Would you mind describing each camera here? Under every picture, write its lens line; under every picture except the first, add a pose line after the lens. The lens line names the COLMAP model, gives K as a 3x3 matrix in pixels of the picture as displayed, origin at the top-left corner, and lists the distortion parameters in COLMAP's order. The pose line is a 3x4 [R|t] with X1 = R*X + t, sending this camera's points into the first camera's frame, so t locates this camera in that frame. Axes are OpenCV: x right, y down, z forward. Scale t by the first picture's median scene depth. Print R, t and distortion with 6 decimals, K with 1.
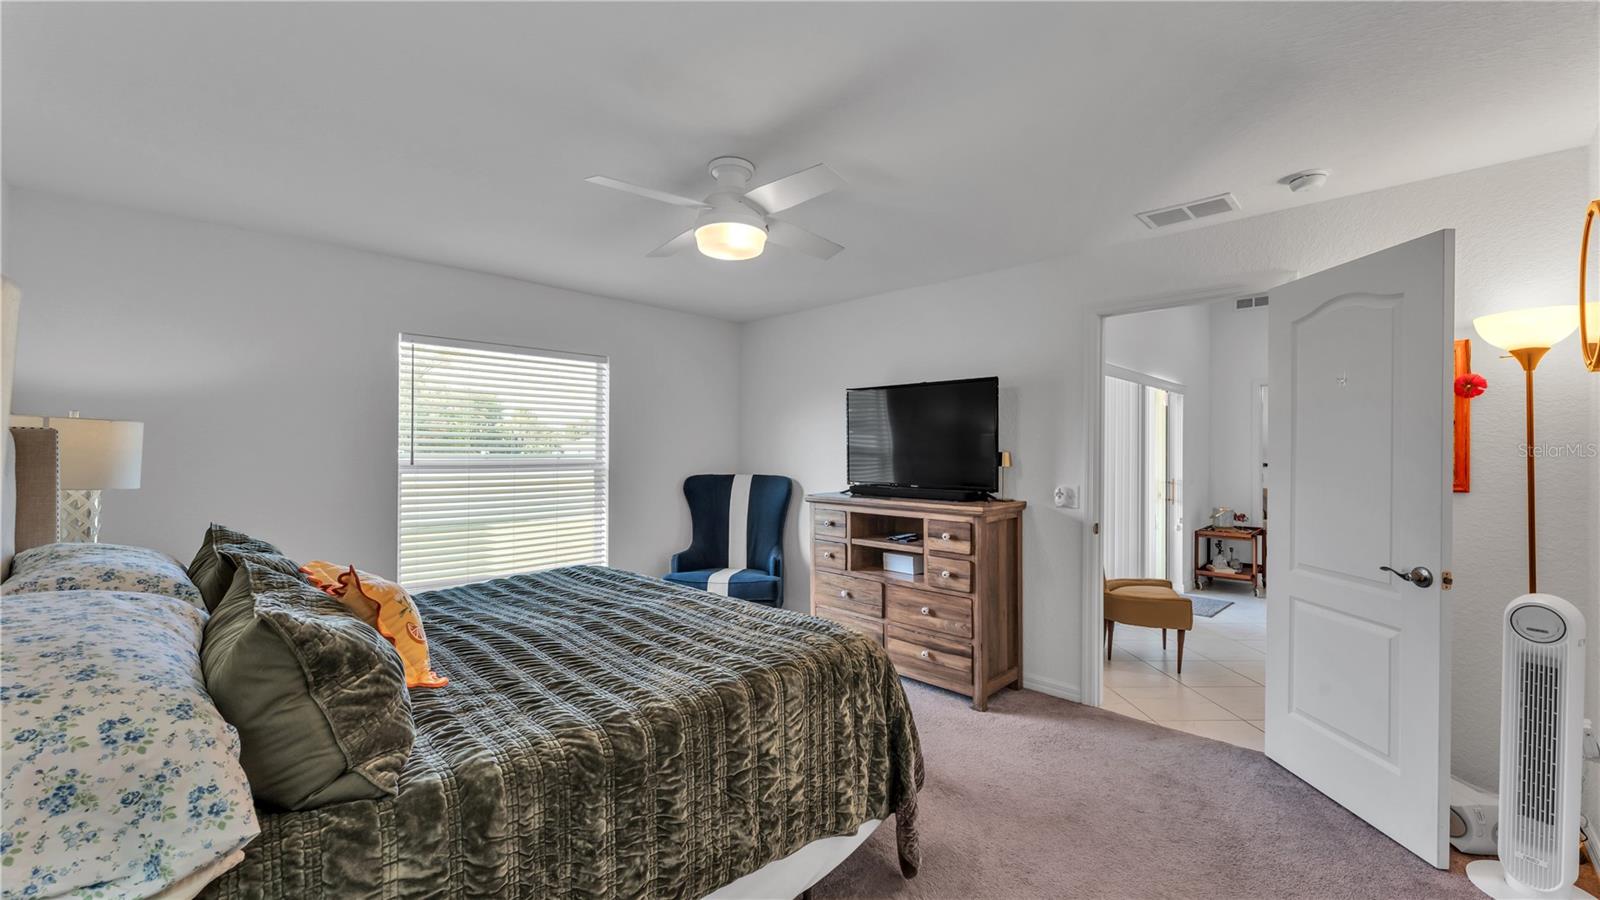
lens RADIAL K [[637.8, 0, 802.8], [0, 637.8, 451.0], [0, 0, 1]] dist [-0.003453, -0.000182]
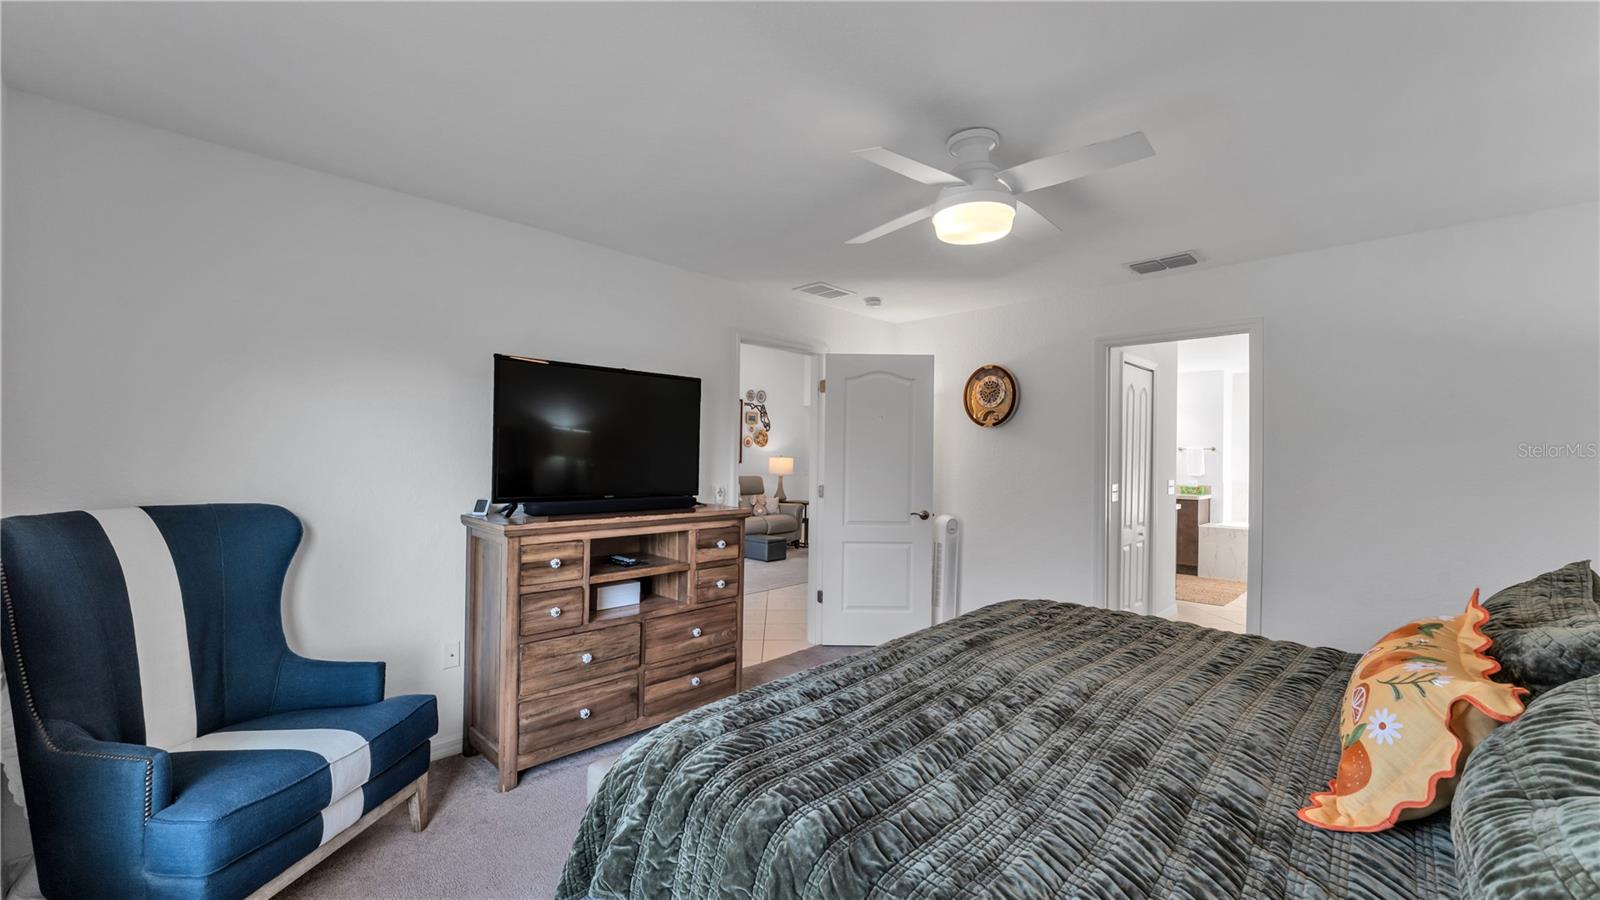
lens RADIAL K [[637.8, 0, 805.4], [0, 637.8, 459.5], [0, 0, 1]] dist [-0.003453, -0.000182]
pose [[-0.000683, -0.004979, 0.999987, -0.690230], [-0.007960, 0.999956, 0.004974, 0.001757], [-0.999968, -0.007956, -0.000723, 0.834200]]
